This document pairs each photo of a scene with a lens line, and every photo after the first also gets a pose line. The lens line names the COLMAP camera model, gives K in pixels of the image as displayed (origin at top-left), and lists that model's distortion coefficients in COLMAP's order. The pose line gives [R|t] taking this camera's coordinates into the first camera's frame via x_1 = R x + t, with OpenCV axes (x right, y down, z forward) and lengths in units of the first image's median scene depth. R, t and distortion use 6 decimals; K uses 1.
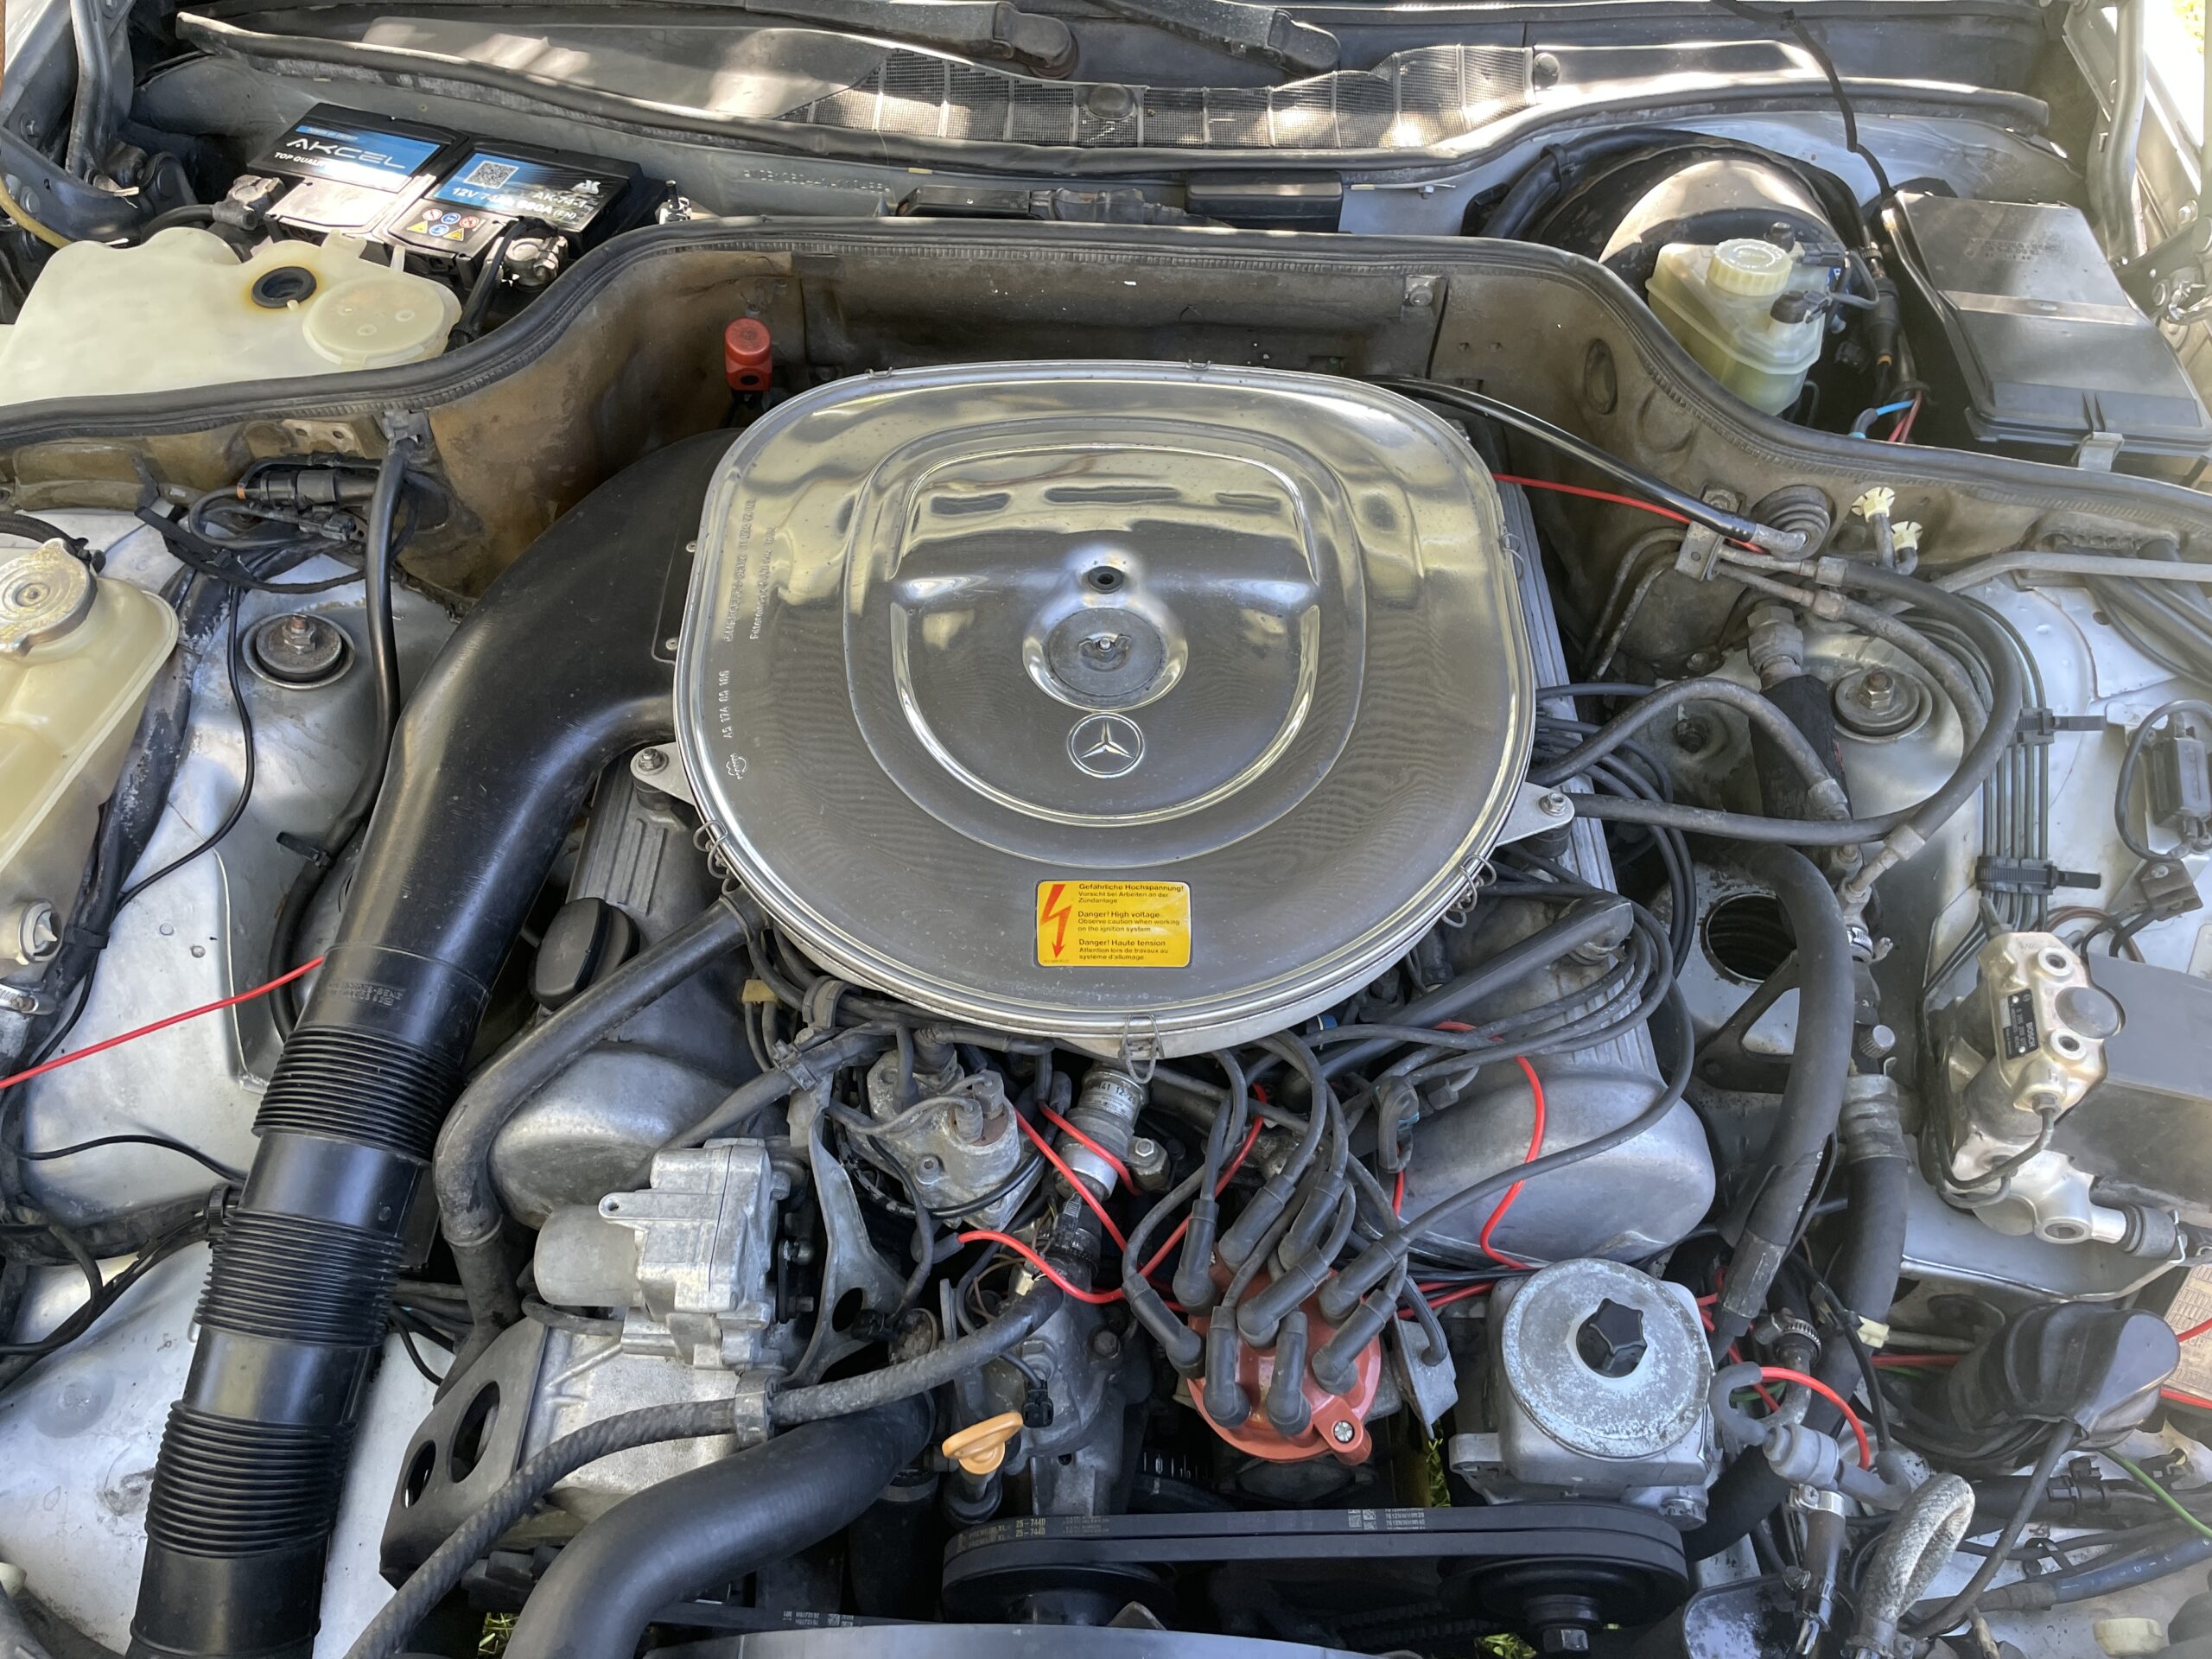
lens RADIAL K [[1694.3, 0, 1092.5], [0, 1694.3, 843.0], [0, 0, 1]] dist [0.086845, -0.114889]
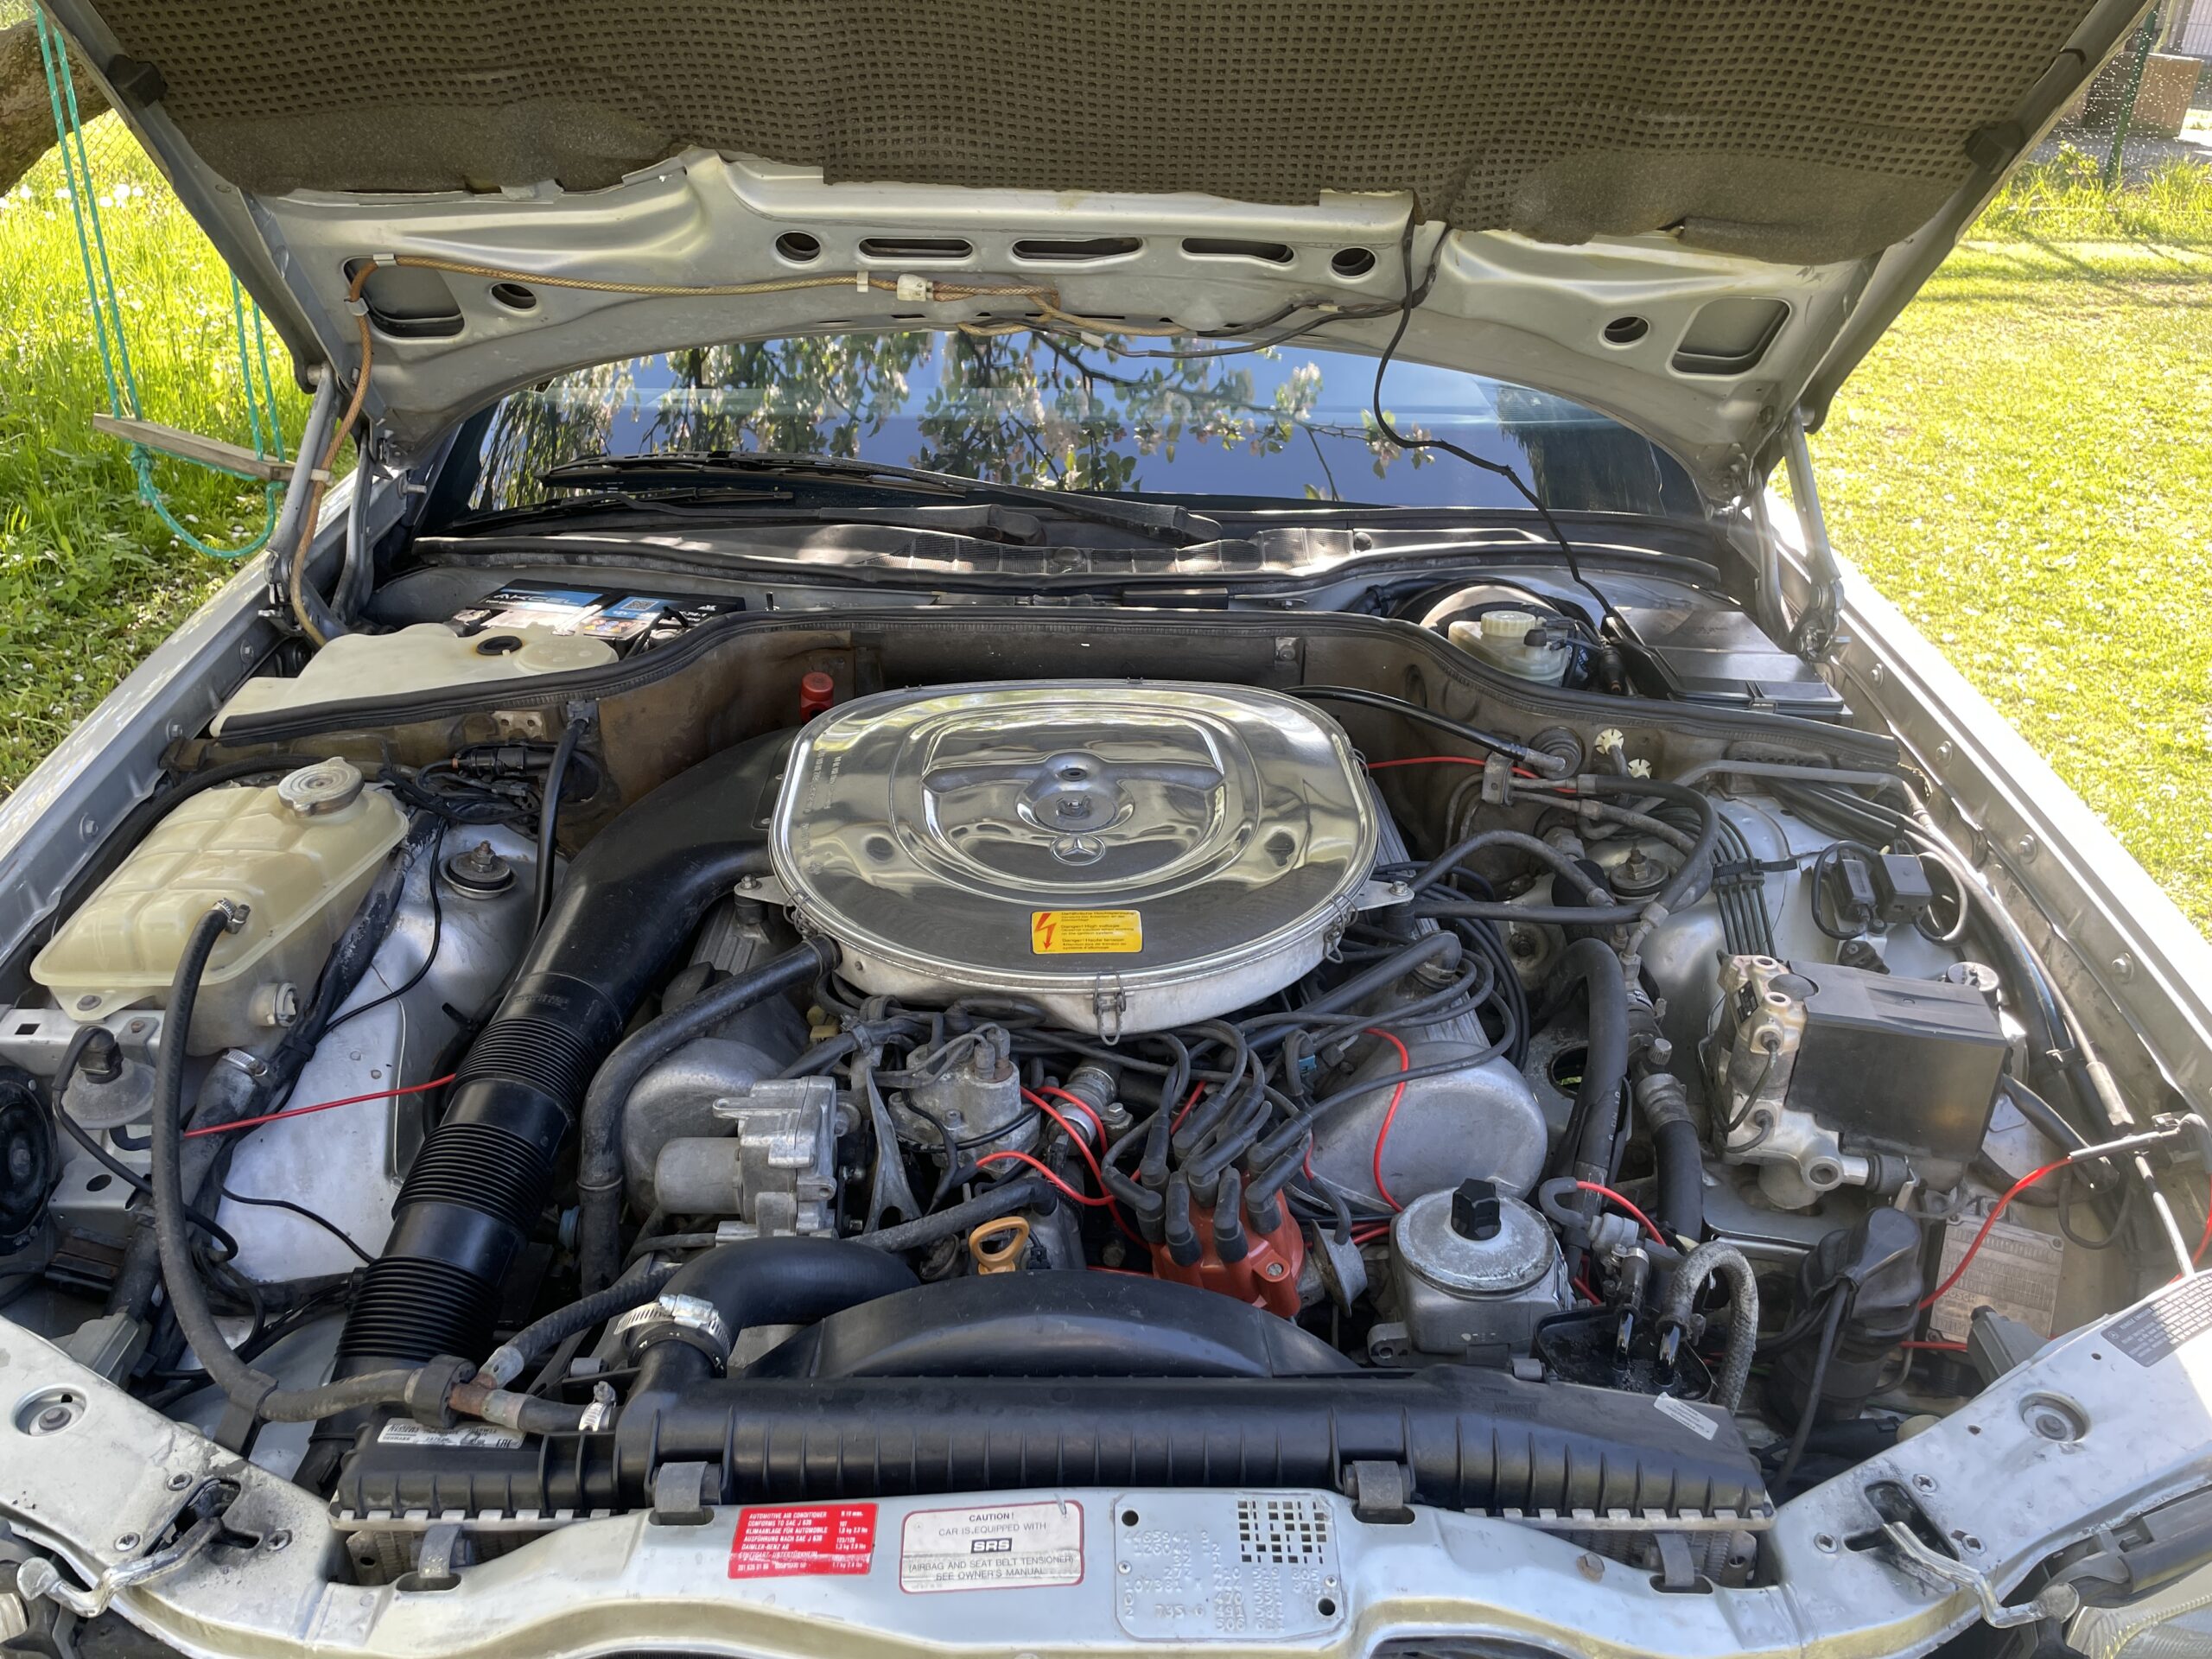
lens RADIAL K [[1694.3, 0, 1101.3], [0, 1694.3, 833.5], [0, 0, 1]] dist [0.086845, -0.114889]
pose [[0.999234, -0.025139, 0.029988, -0.012854], [0.035630, 0.901346, -0.431632, 0.478029], [-0.016178, 0.432370, 0.901551, -0.244961]]
